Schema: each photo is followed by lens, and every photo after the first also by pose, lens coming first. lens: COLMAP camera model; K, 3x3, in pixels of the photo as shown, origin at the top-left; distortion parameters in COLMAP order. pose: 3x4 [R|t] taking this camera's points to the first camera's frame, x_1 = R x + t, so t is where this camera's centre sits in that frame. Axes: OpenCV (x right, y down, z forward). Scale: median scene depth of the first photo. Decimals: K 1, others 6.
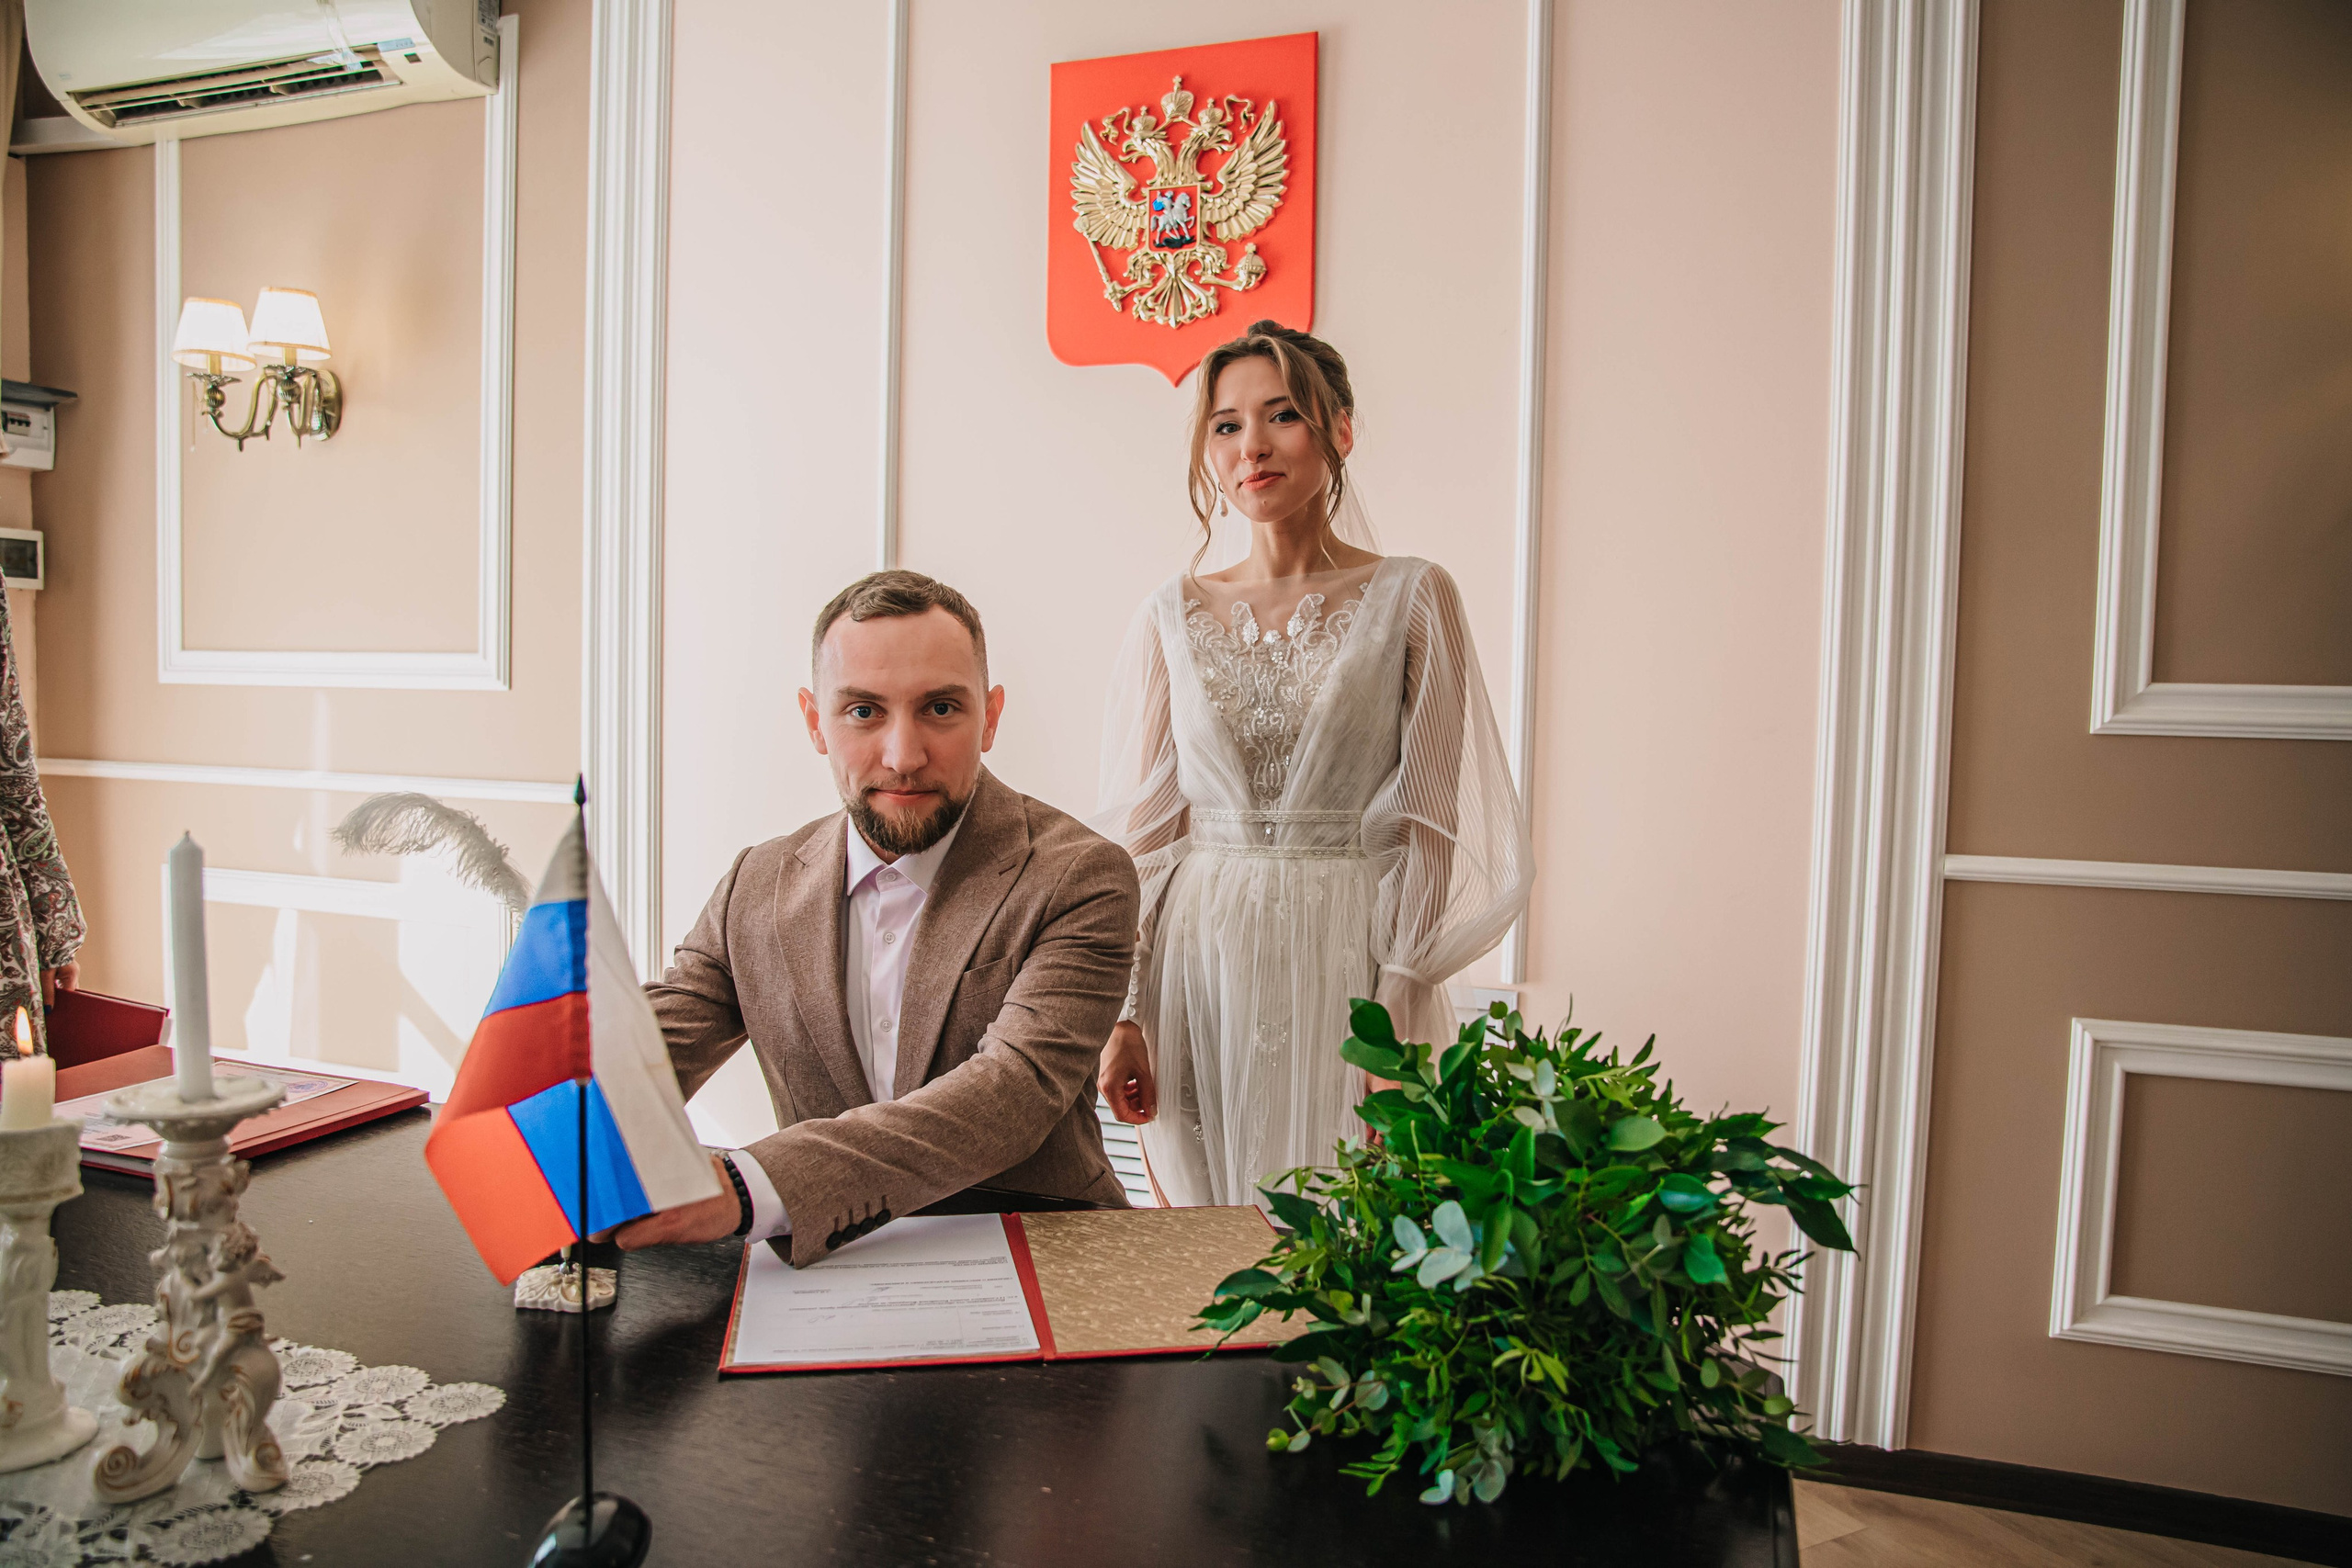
lens RADIAL K [[1590.6, 0, 1172.9], [0, 1590.6, 793.8], [0, 0, 1]] dist [-0.112002, 0.077365]
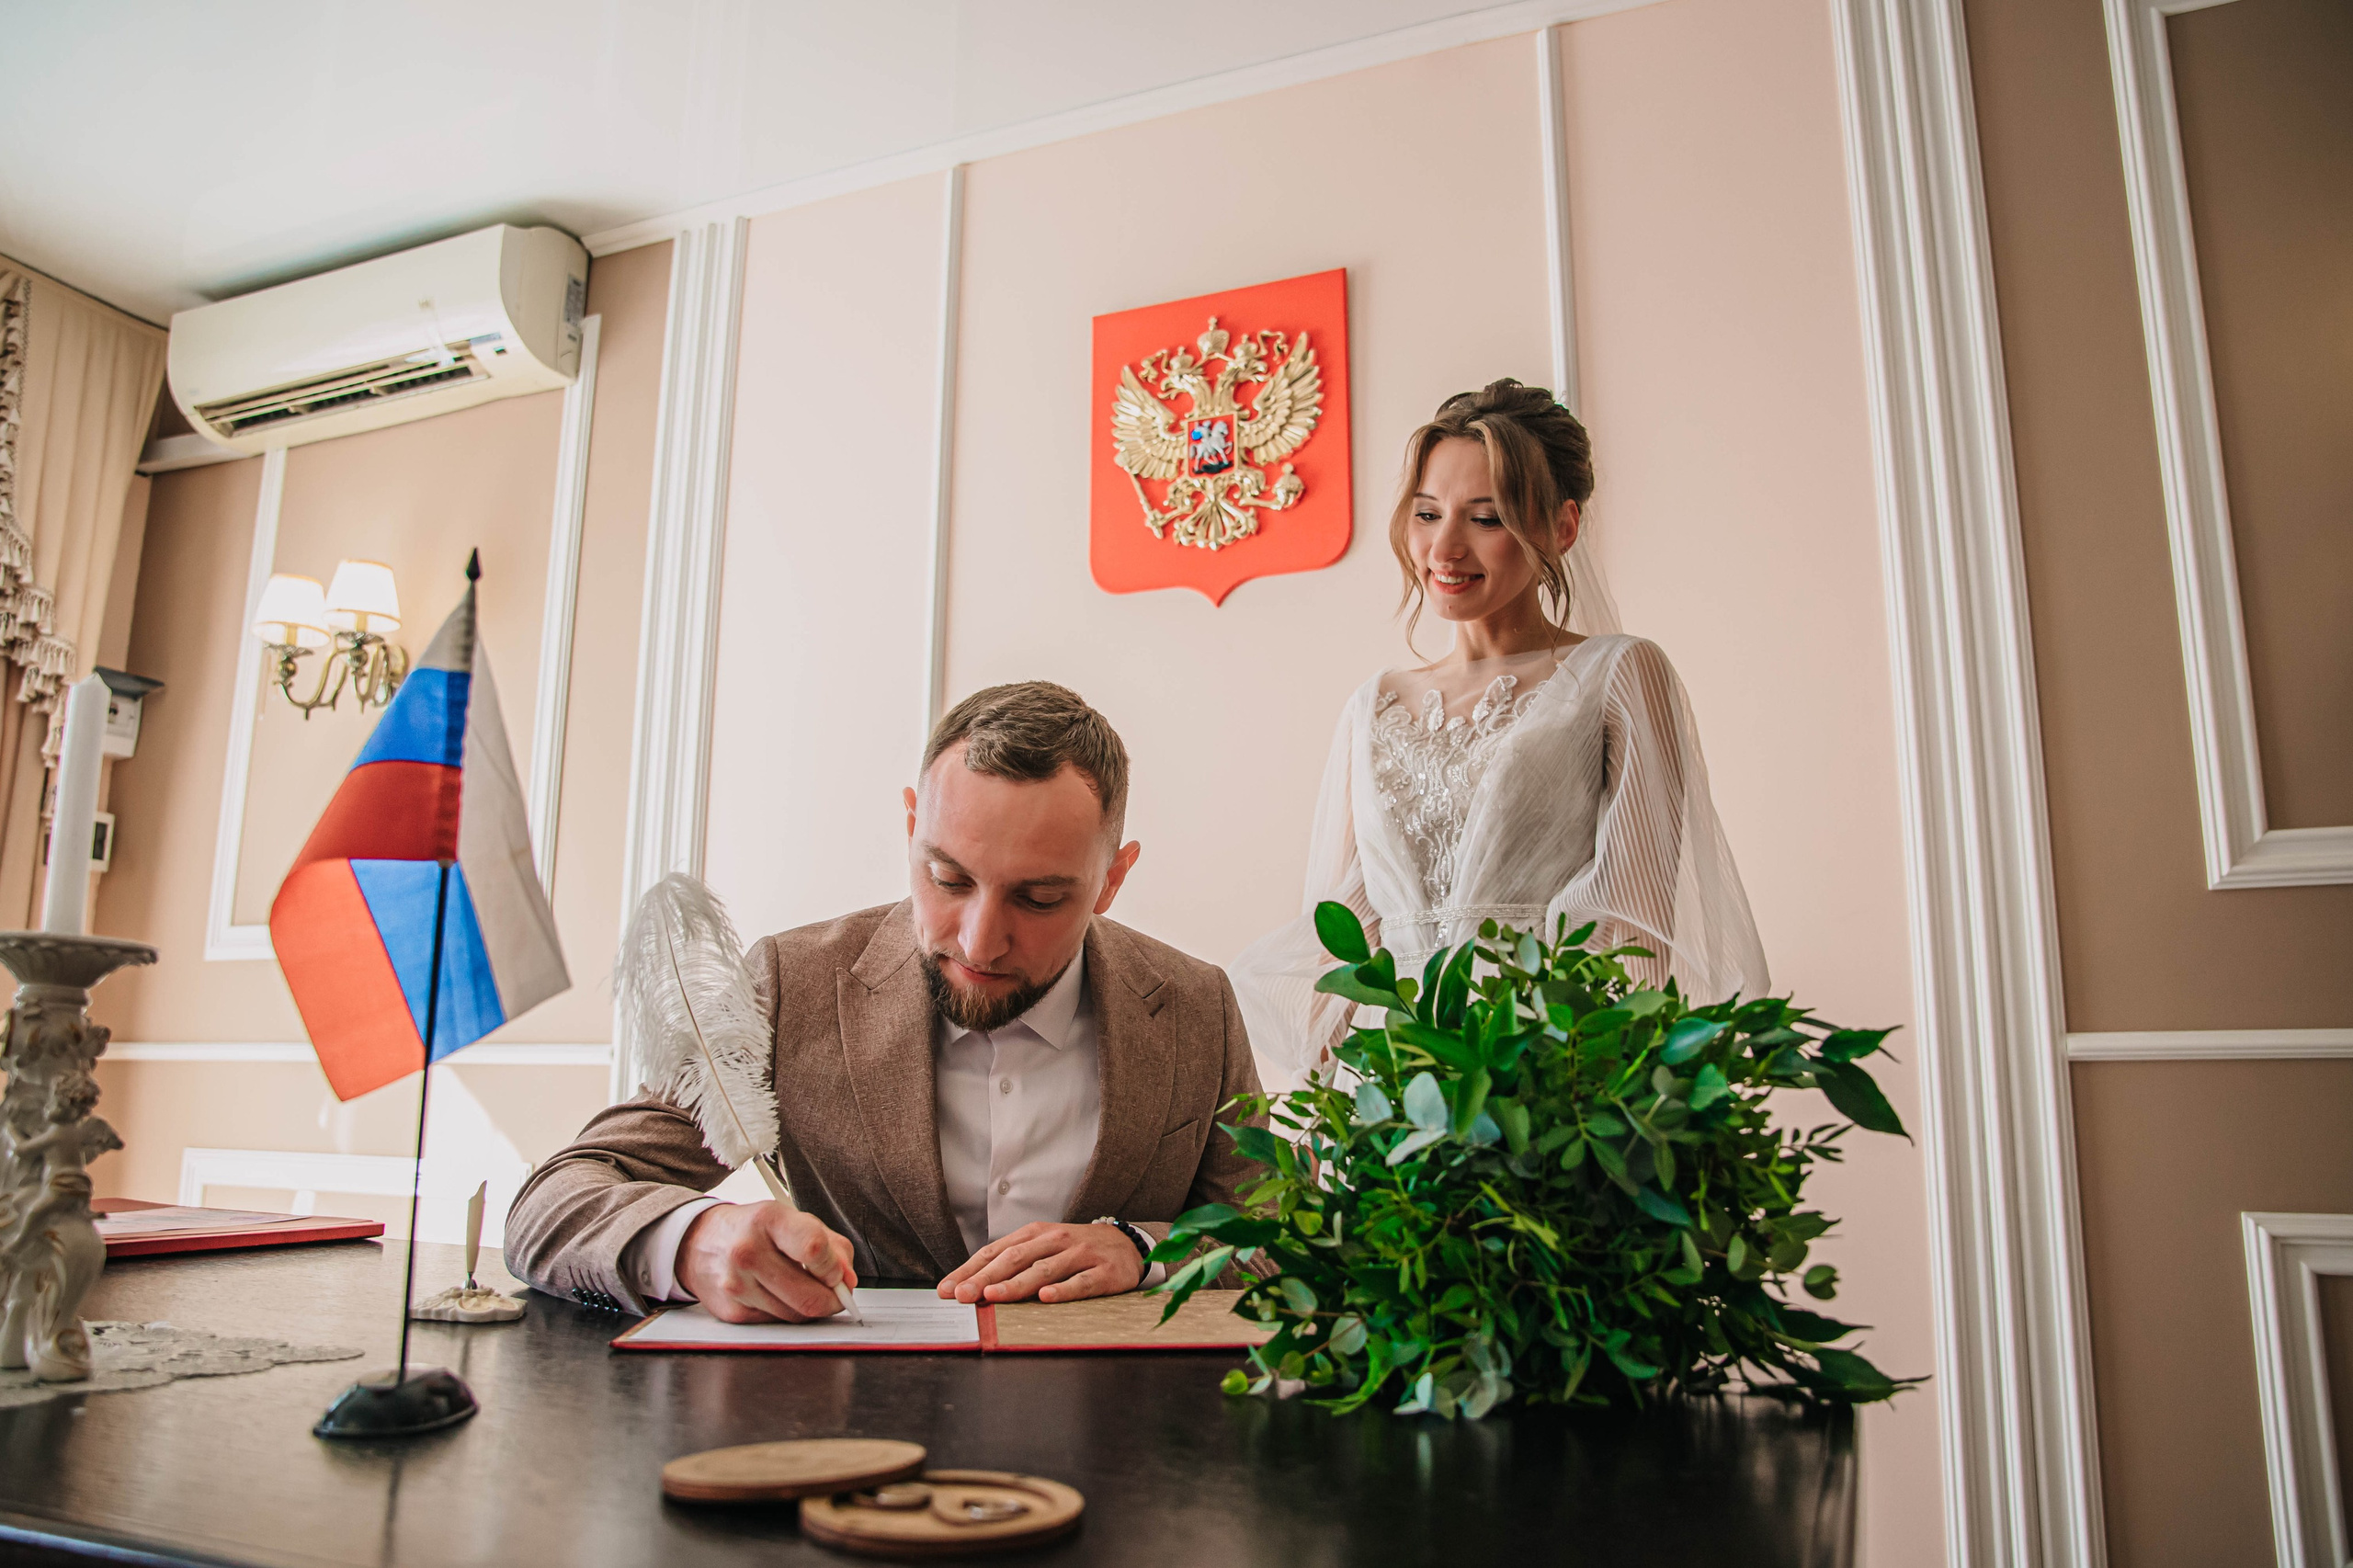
lens RADIAL K [[1653.7, 0, 1175.2], [0, 1653.7, 792.5], [0, 0, 1]] dist [-0.110303, 0.075598]
pose [[0.997901, -0.026460, -0.059105, 0.034141], [0.010954, 0.968533, -0.248646, 0.115735], [0.063824, 0.247476, 0.966789, 0.024654]]
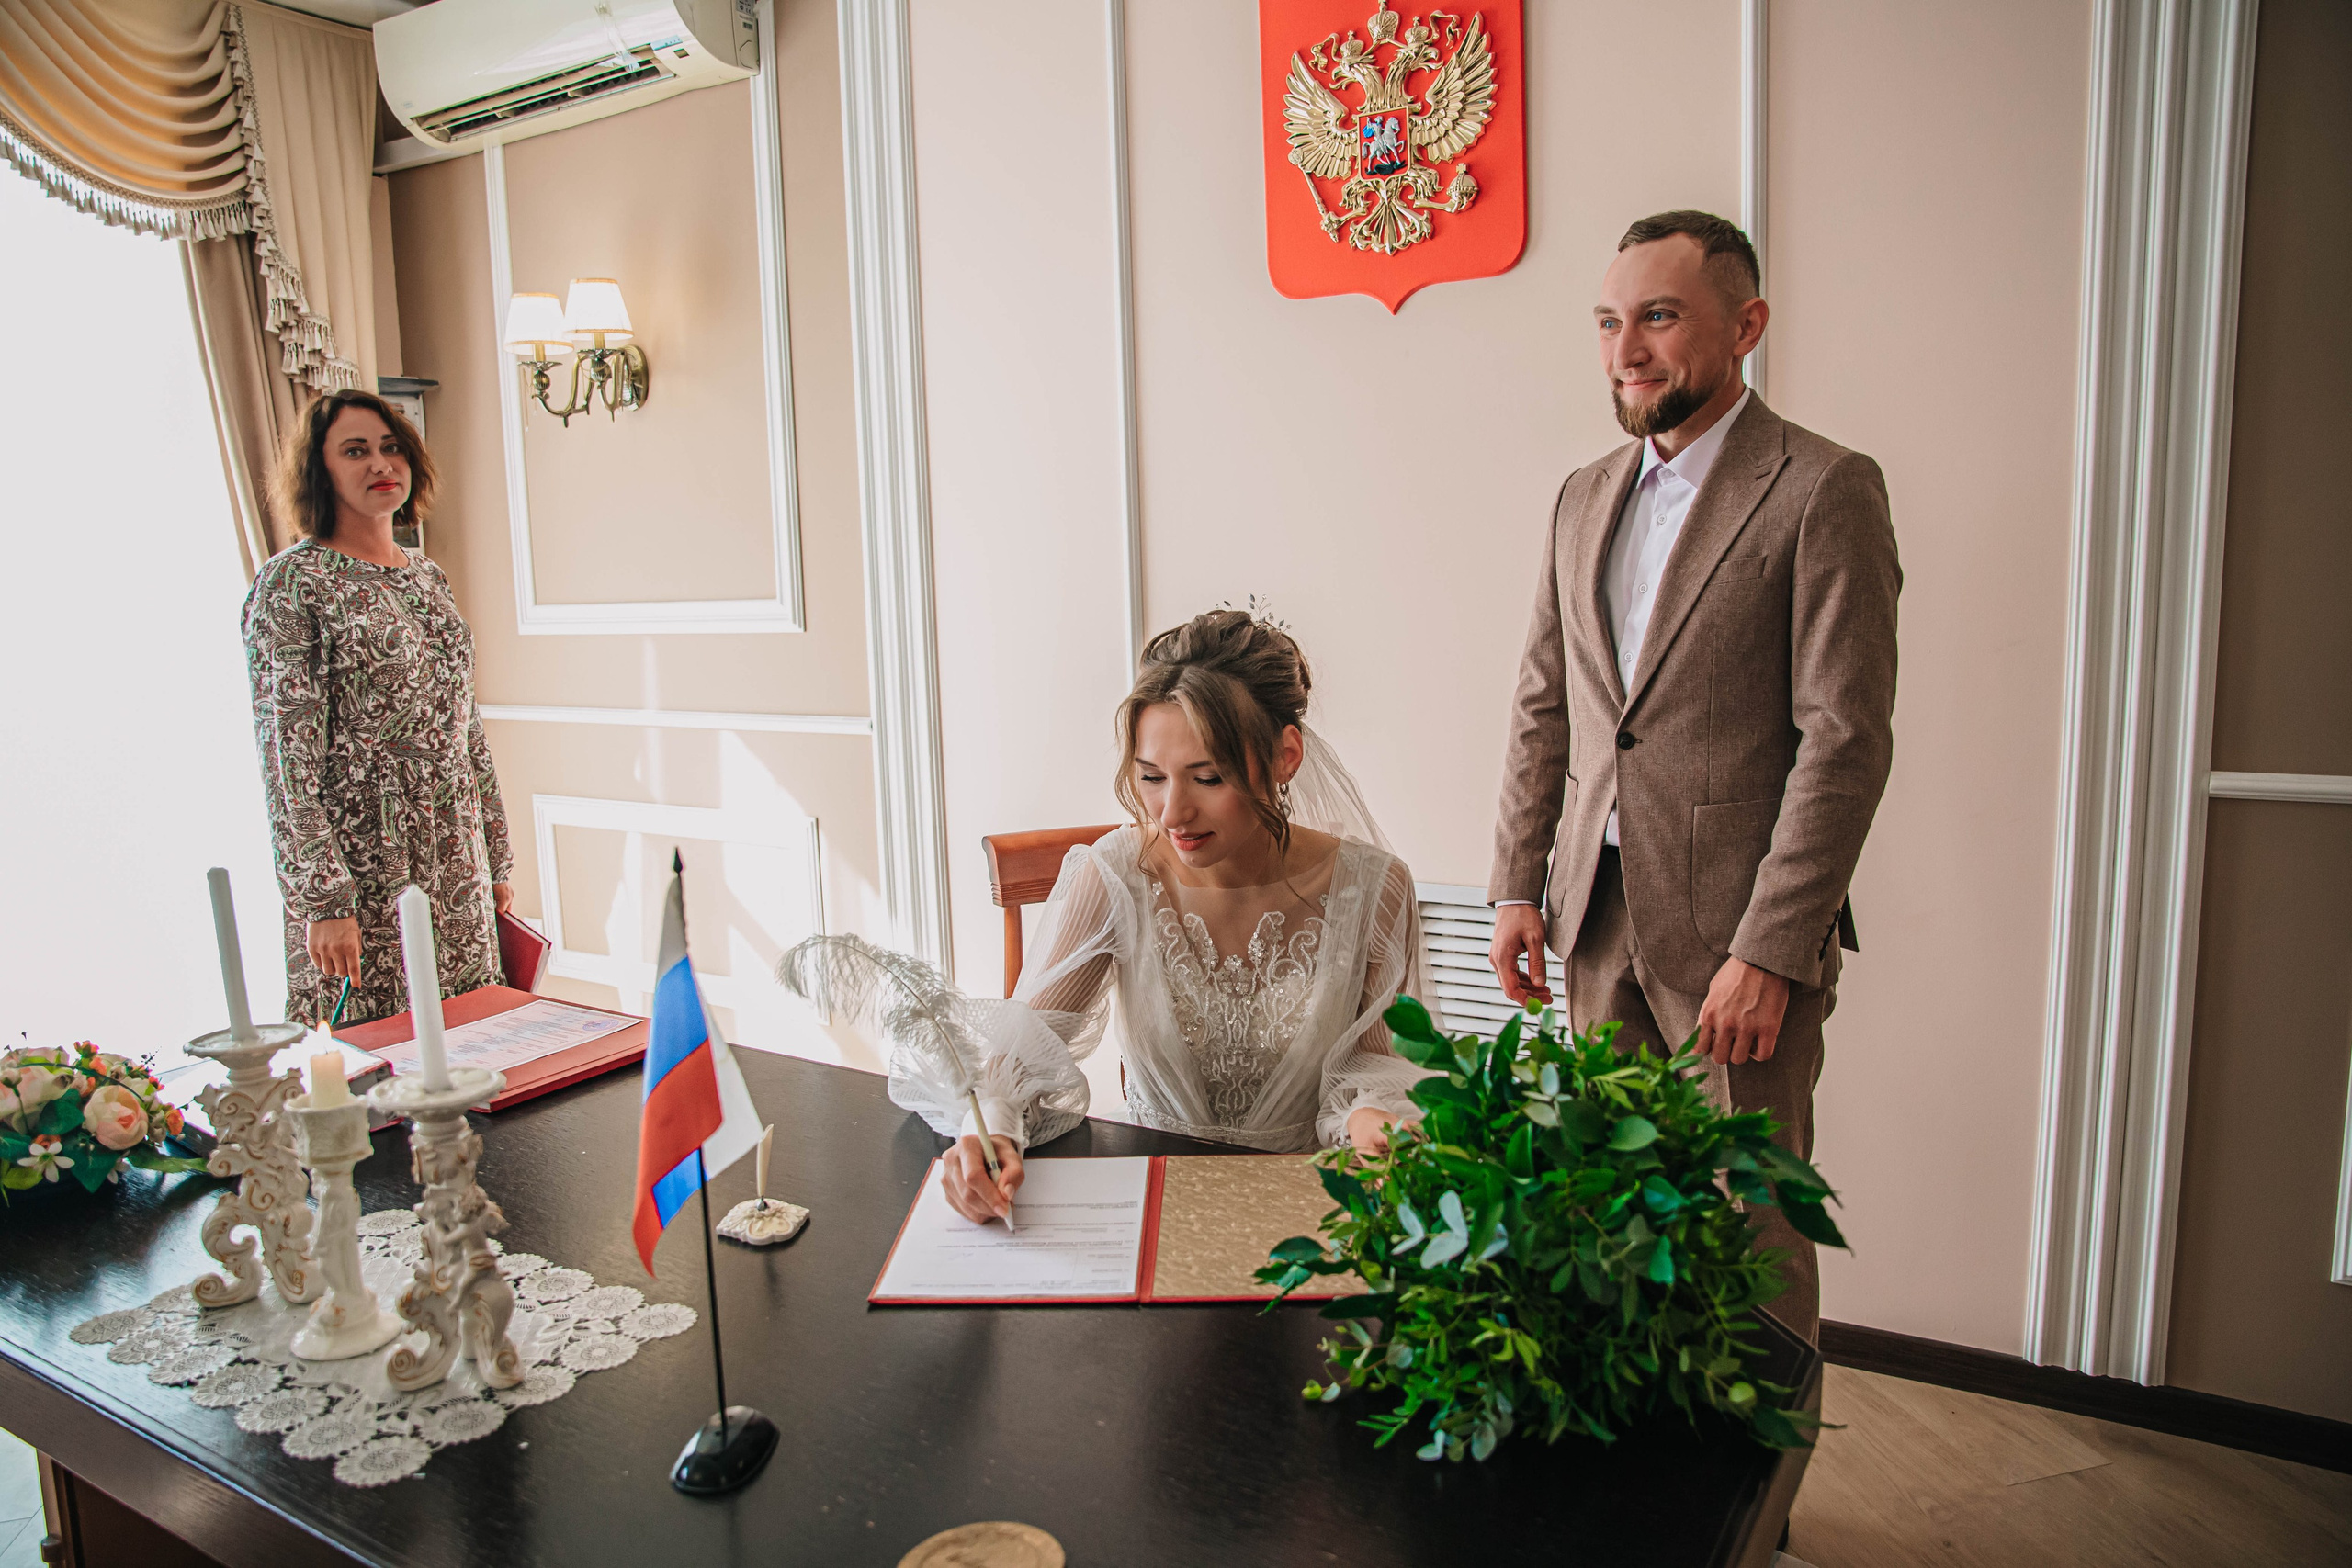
lens RADIAL K [[1595.1, 0, 1174.4], [0, 1595.1, 793.0], [0, 0, 1]] dist [-0.111164, 0.077428]
pose [[0.975335, -0.020061, -0.219817, 0.081813], [0.038675, 0.995987, 0.080705, -0.041314], [0.217316, -0.087216, 0.972197, -0.034280]]
